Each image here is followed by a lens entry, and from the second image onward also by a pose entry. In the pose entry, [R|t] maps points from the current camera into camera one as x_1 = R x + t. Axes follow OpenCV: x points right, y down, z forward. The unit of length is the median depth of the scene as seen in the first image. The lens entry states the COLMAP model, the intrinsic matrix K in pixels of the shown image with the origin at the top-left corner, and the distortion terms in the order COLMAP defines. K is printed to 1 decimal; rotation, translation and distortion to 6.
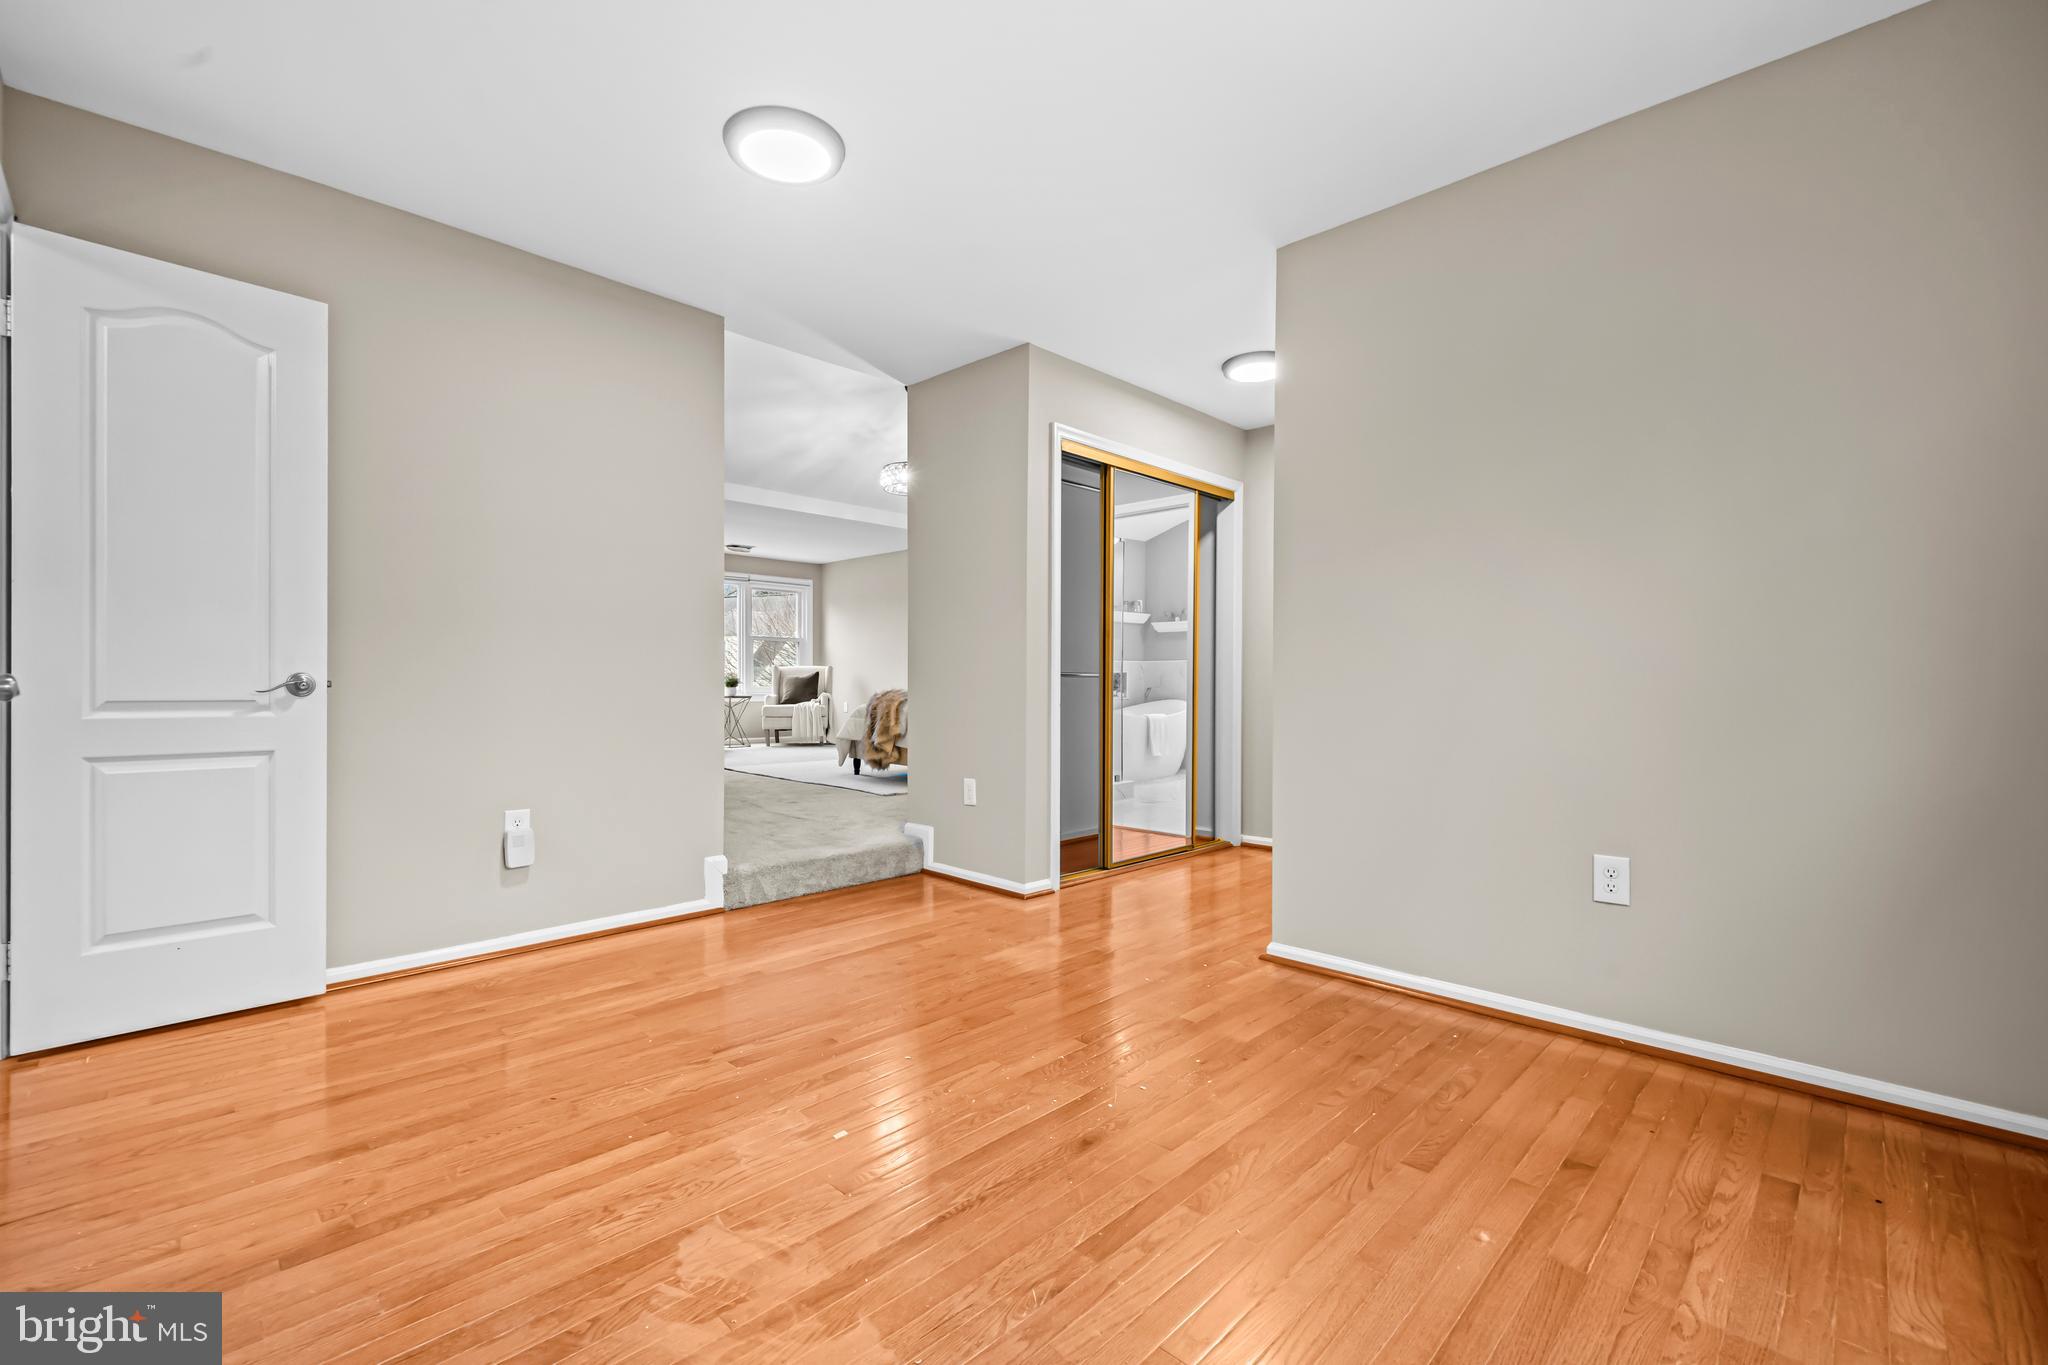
lens RADIAL K [[872.7, 0, 1025.6], [0, 872.7, 682.6], [0, 0, 1]] dist [-0.000716, -0.000408]
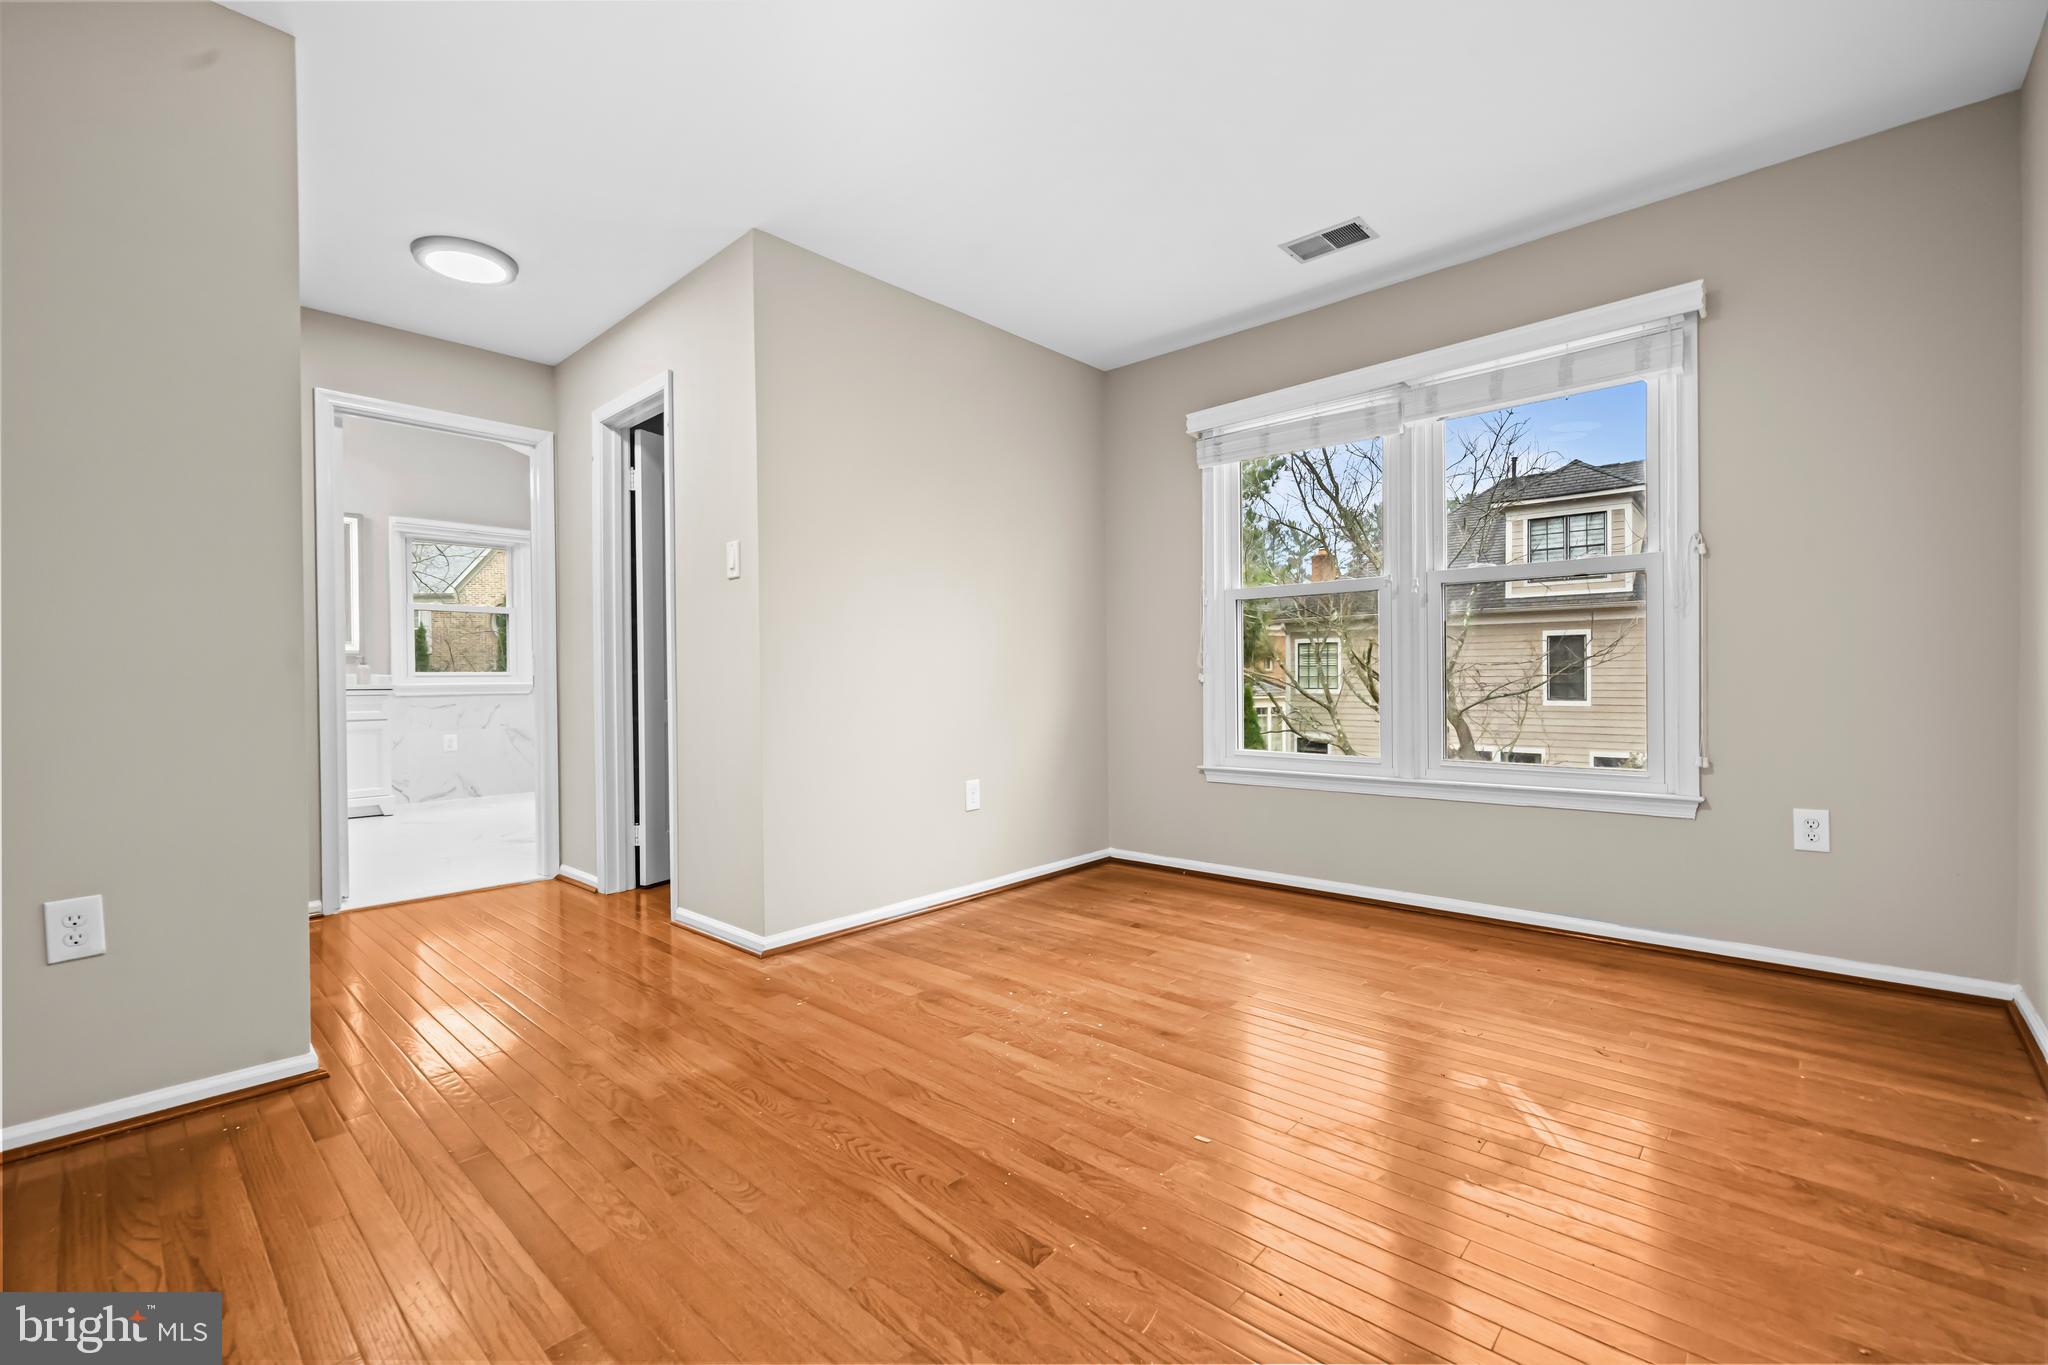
lens RADIAL K [[872.7, 0, 1024.9], [0, 872.7, 680.2], [0, 0, 1]] dist [-0.000716, -0.000408]
pose [[-0.039559, -0.008683, 0.999180, -0.935001], [0.009025, 0.999918, 0.009047, 0.005343], [-0.999176, 0.009375, -0.039477, 0.994947]]
